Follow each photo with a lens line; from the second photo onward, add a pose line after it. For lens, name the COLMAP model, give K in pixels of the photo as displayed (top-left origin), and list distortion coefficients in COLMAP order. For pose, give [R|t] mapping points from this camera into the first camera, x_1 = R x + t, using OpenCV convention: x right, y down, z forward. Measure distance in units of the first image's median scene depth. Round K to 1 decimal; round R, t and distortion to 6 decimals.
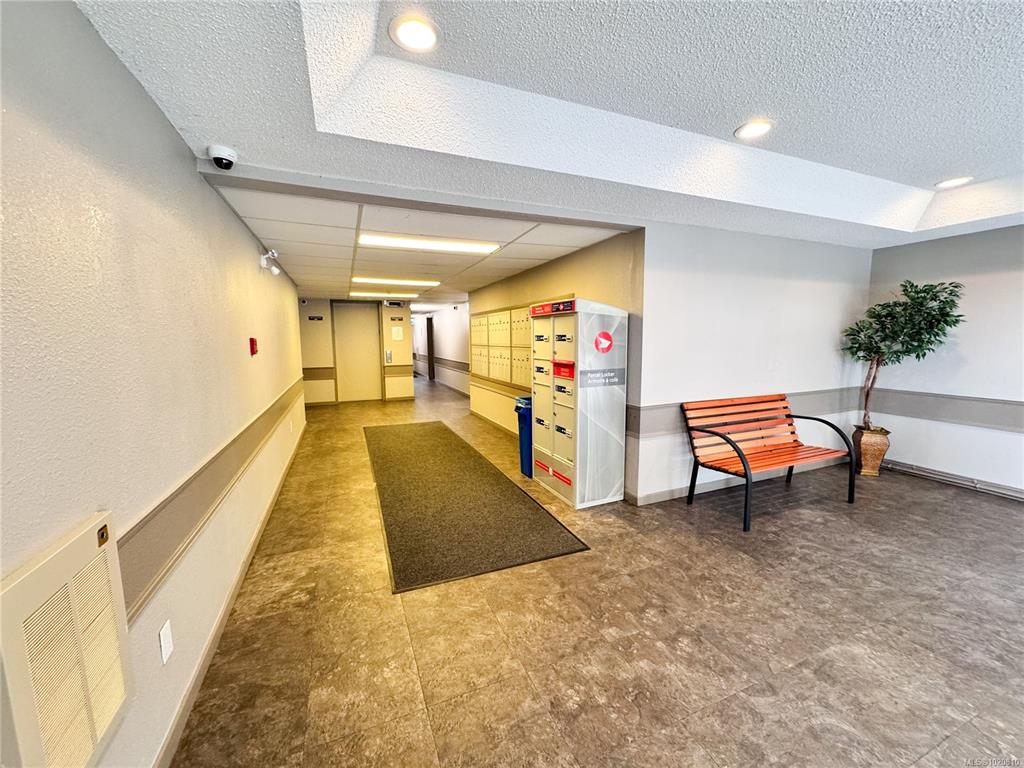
lens RADIAL K [[409.9, 0, 512.0], [0, 409.9, 384.0], [0, 0, 1]] dist [-0.001329, -0.000289]
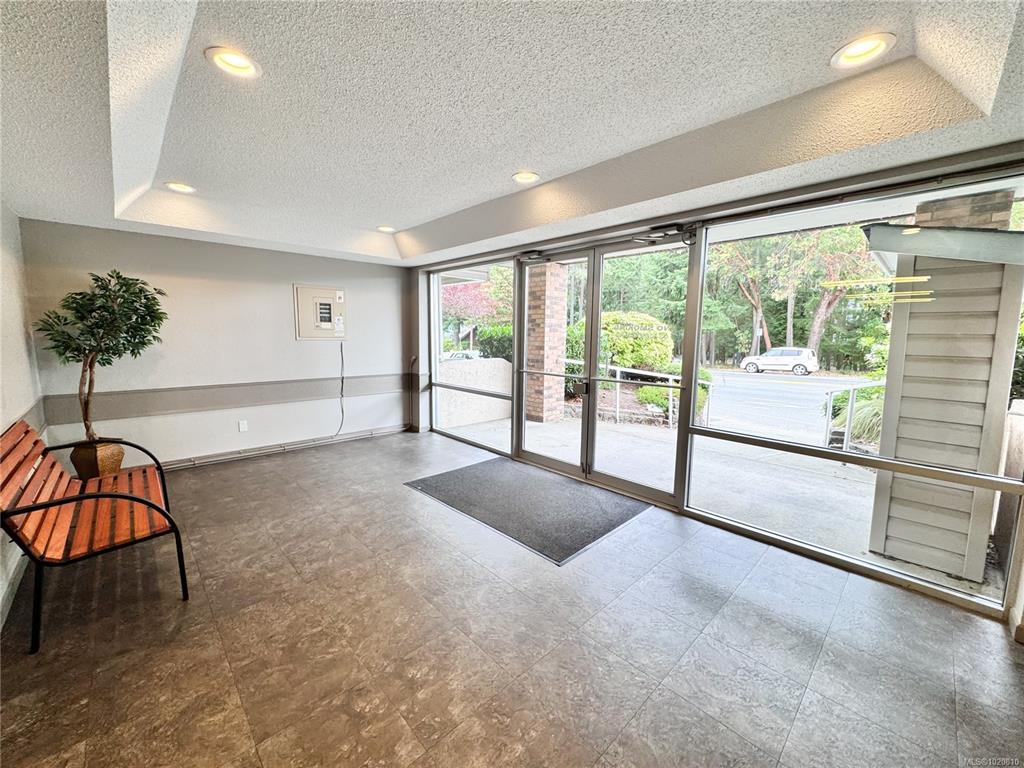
lens RADIAL K [[409.9, 0, 512.0], [0, 409.9, 384.0], [0, 0, 1]] dist [-0.001329, -0.000289]
pose [[-0.365345, -0.113649, 0.923908, -0.311064], [0.095066, 0.982775, 0.158482, -0.090659], [-0.926005, 0.145733, -0.348248, 0.742424]]
